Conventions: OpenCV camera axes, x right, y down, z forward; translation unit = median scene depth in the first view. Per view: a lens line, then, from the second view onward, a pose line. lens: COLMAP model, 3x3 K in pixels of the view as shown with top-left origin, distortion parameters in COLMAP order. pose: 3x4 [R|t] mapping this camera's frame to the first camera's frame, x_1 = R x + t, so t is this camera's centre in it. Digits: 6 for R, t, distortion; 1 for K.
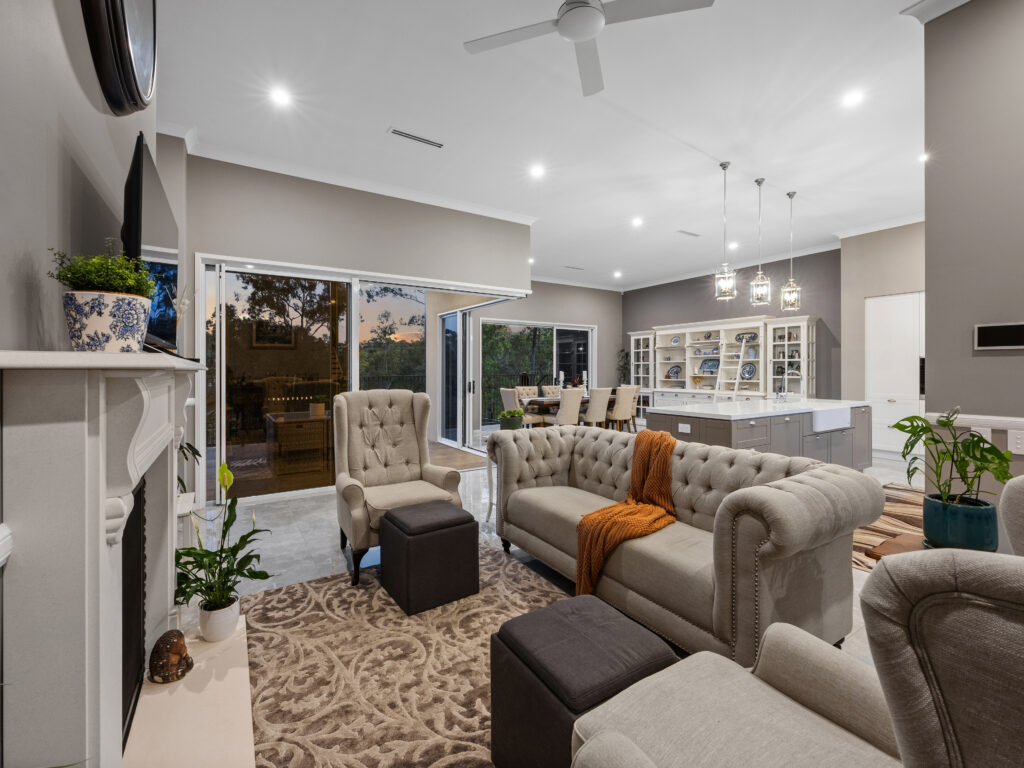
lens RADIAL K [[452.8, 0, 505.4], [0, 452.8, 374.1], [0, 0, 1]] dist [-0.006311, -0.001284]
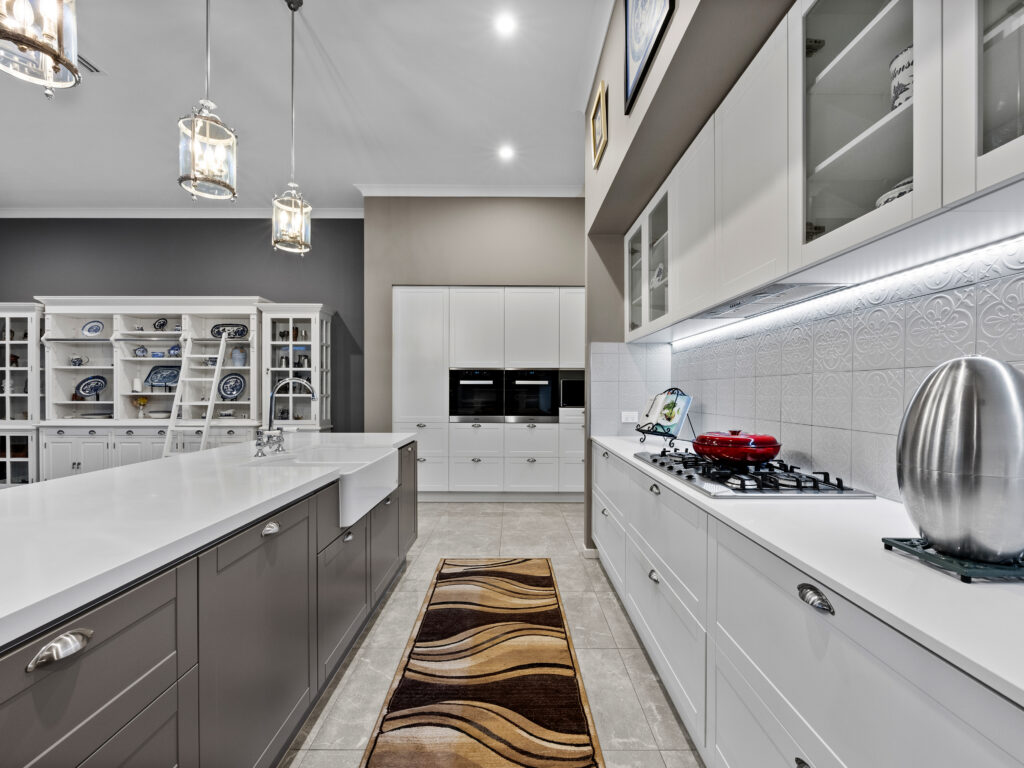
lens RADIAL K [[452.8, 0, 525.0], [0, 452.8, 392.1], [0, 0, 1]] dist [-0.006311, -0.001284]
pose [[0.524608, 0.000402, 0.851344, 0.218775], [0.003241, 0.999992, -0.002469, 0.004199], [-0.851338, 0.004054, 0.524602, 0.332284]]
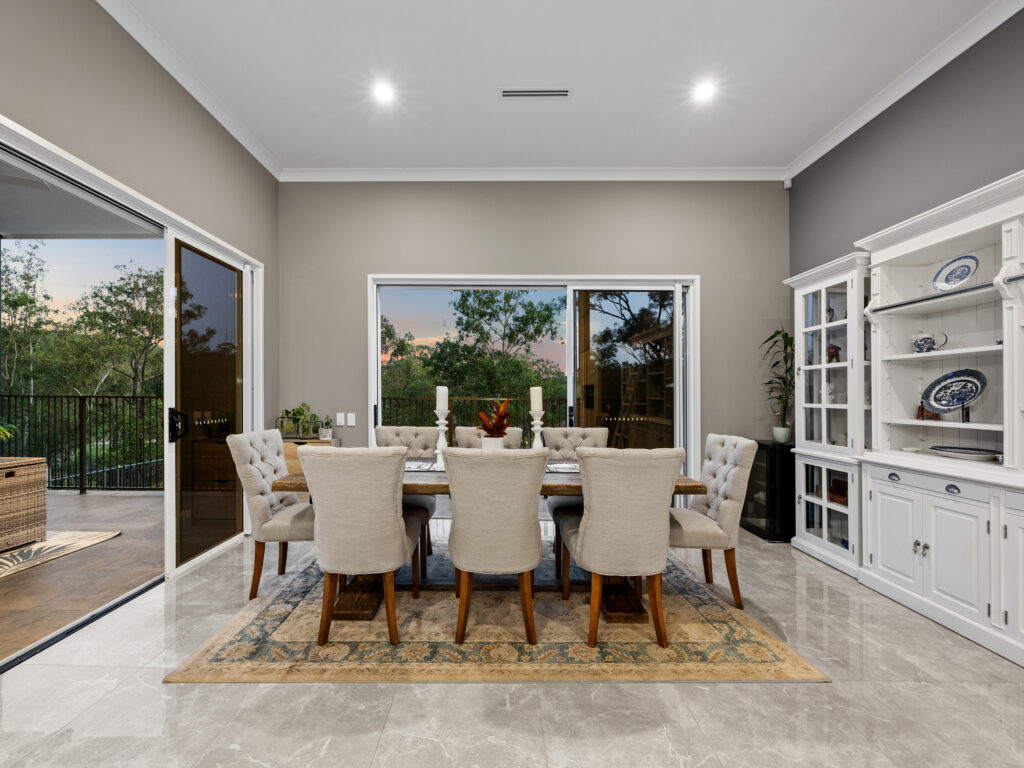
lens RADIAL K [[452.8, 0, 488.7], [0, 452.8, 391.3], [0, 0, 1]] dist [-0.006311, -0.001284]
pose [[0.839294, 0.003128, -0.543669, 0.329573], [-0.010908, 0.999879, -0.011086, -0.000559], [0.543569, 0.015234, 0.839226, 0.723245]]
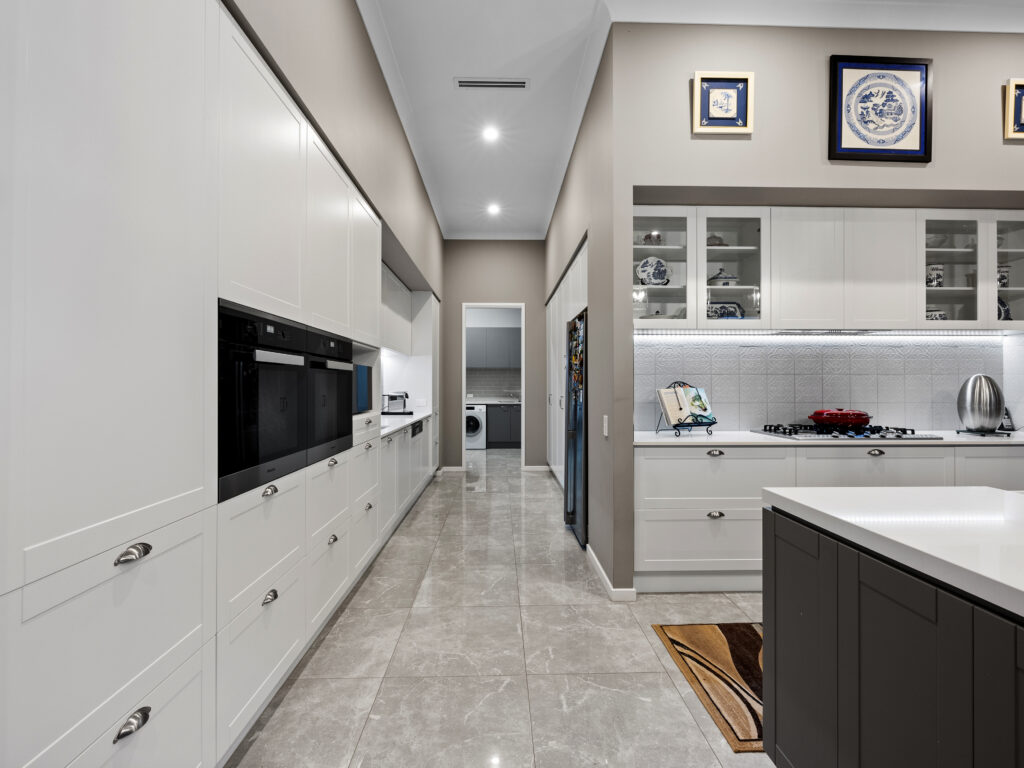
lens RADIAL K [[452.8, 0, 510.5], [0, 452.8, 378.8], [0, 0, 1]] dist [-0.006311, -0.001284]
pose [[-0.857378, 0.008185, 0.514622, 0.492993], [0.004988, 0.999959, -0.007594, 0.000713], [-0.514663, -0.003944, -0.857383, 0.792255]]
